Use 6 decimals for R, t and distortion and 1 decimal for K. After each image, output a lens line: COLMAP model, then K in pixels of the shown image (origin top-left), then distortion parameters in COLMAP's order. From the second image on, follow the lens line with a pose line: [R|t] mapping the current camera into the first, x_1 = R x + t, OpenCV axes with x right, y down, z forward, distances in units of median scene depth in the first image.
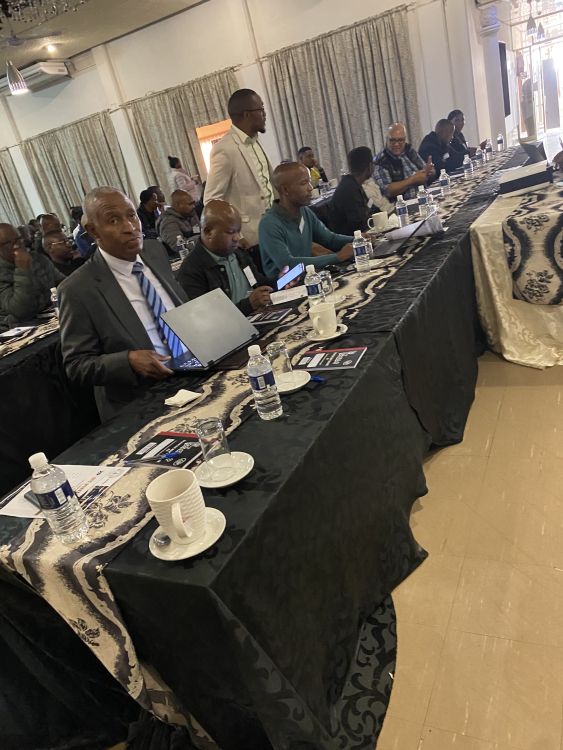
lens RADIAL K [[570.4, 0, 281.5], [0, 570.4, 384.4], [0, 0, 1]] dist [0.038124, -0.038578]
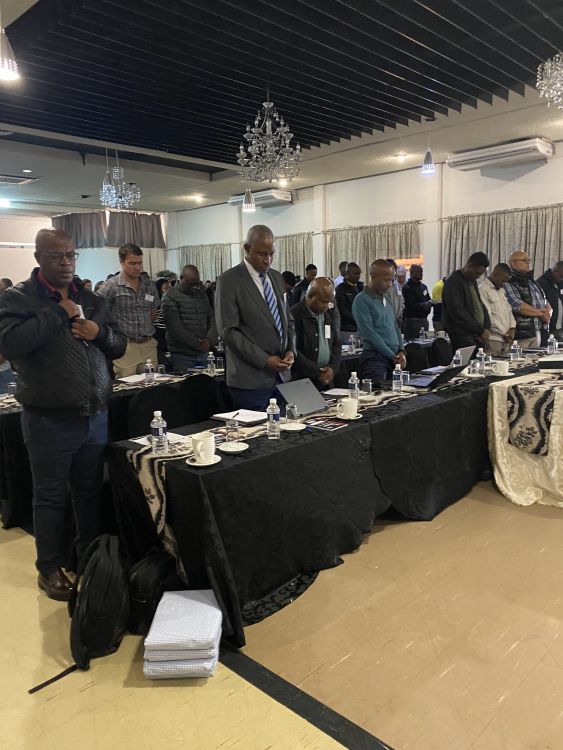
lens RADIAL K [[570.4, 0, 288.7], [0, 570.4, 379.9], [0, 0, 1]] dist [0.038124, -0.038578]
pose [[0.927340, 0.258722, -0.270377, 0.081779], [-0.305491, 0.940679, -0.147644, 0.022811], [0.216139, 0.219513, 0.951366, -0.138157]]
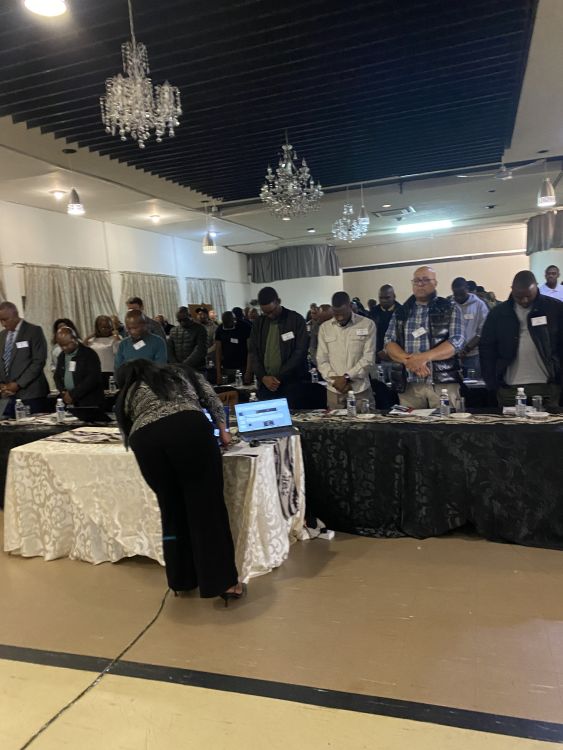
lens RADIAL K [[570.4, 0, 288.1], [0, 570.4, 381.9], [0, 0, 1]] dist [0.038124, -0.038578]
pose [[0.138136, 0.337281, -0.931214, 0.582103], [-0.341845, 0.898684, 0.274790, -0.321366], [0.929548, 0.280373, 0.239438, 0.359078]]
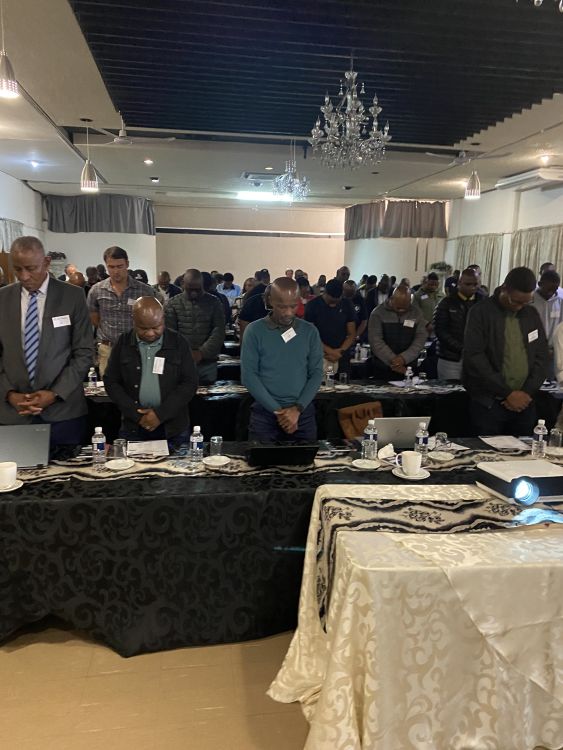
lens RADIAL K [[570.4, 0, 284.4], [0, 570.4, 370.3], [0, 0, 1]] dist [0.038124, -0.038578]
pose [[0.546303, 0.377533, -0.747678, 0.287032], [-0.458531, 0.881816, 0.110232, -0.161756], [0.700930, 0.282613, 0.654849, 0.110654]]
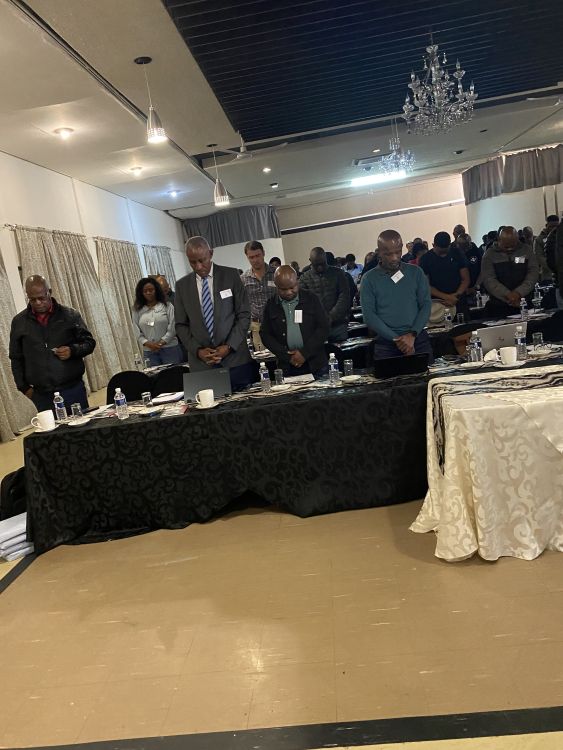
lens RADIAL K [[570.4, 0, 276.3], [0, 570.4, 366.9], [0, 0, 1]] dist [0.038124, -0.038578]
pose [[0.383302, 0.316731, -0.867618, 0.383548], [-0.293177, 0.932507, 0.210897, -0.143655], [0.875858, 0.173529, 0.450290, 0.071243]]
